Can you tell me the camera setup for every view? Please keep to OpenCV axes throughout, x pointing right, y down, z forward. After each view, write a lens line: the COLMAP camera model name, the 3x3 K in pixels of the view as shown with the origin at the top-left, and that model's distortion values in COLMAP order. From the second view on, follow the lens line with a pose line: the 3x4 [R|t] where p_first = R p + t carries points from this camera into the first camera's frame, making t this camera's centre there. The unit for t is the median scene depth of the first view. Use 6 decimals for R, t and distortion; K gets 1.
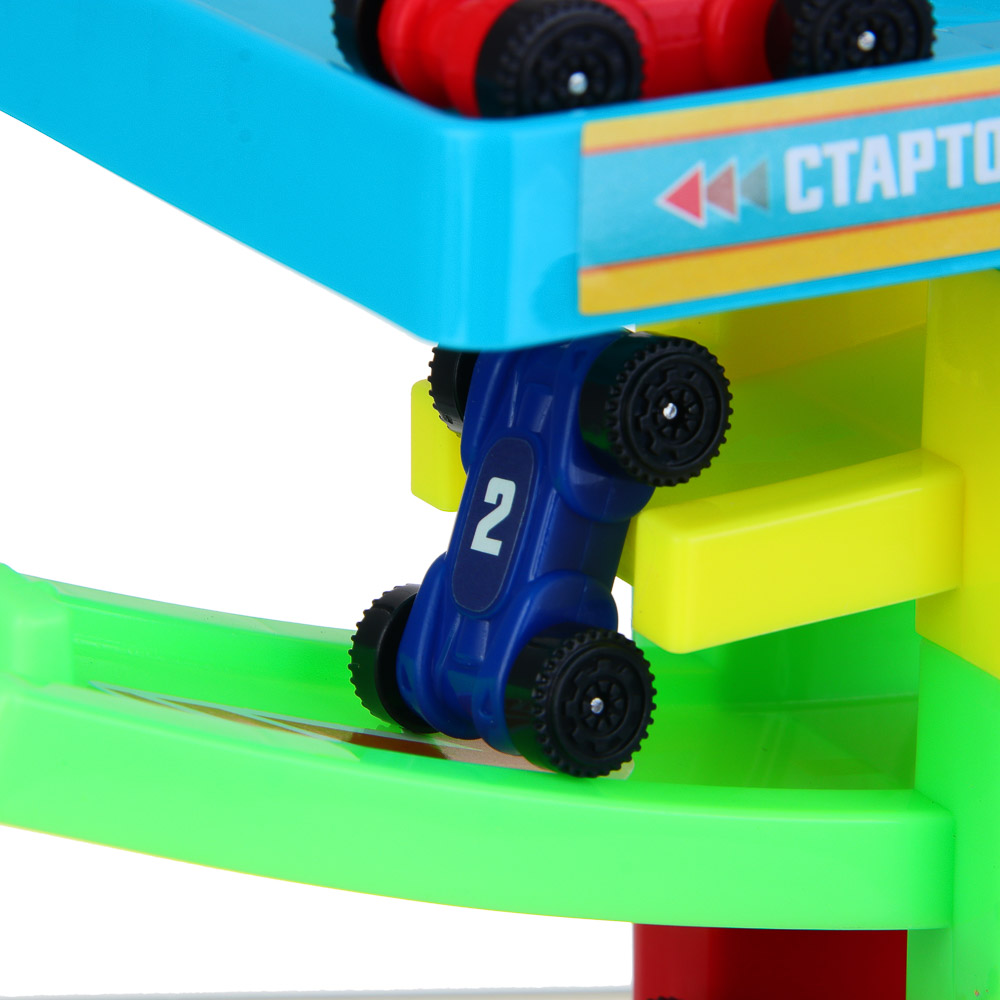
lens RADIAL K [[5600.1, 0, 494.5], [0, 5600.1, 503.0], [0, 0, 1]] dist [0.547937, 0.000000]
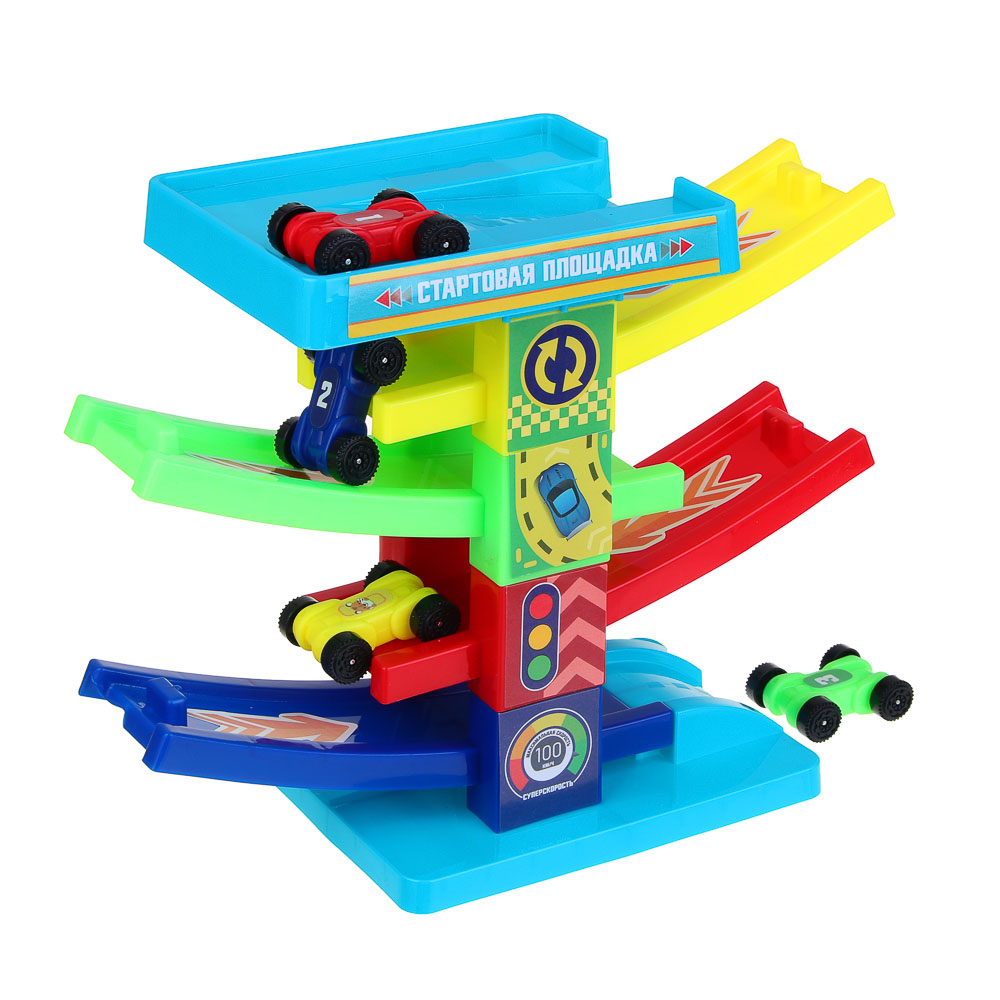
lens RADIAL K [[3499.8, 0, 499.4], [0, 3499.8, 499.2], [0, 0, 1]] dist [-0.019433, 0.000000]
pose [[0.999621, 0.008016, 0.026342, 0.043512], [-0.010097, 0.996757, 0.079832, -0.090056], [-0.025617, -0.080067, 0.996460, -0.811965]]
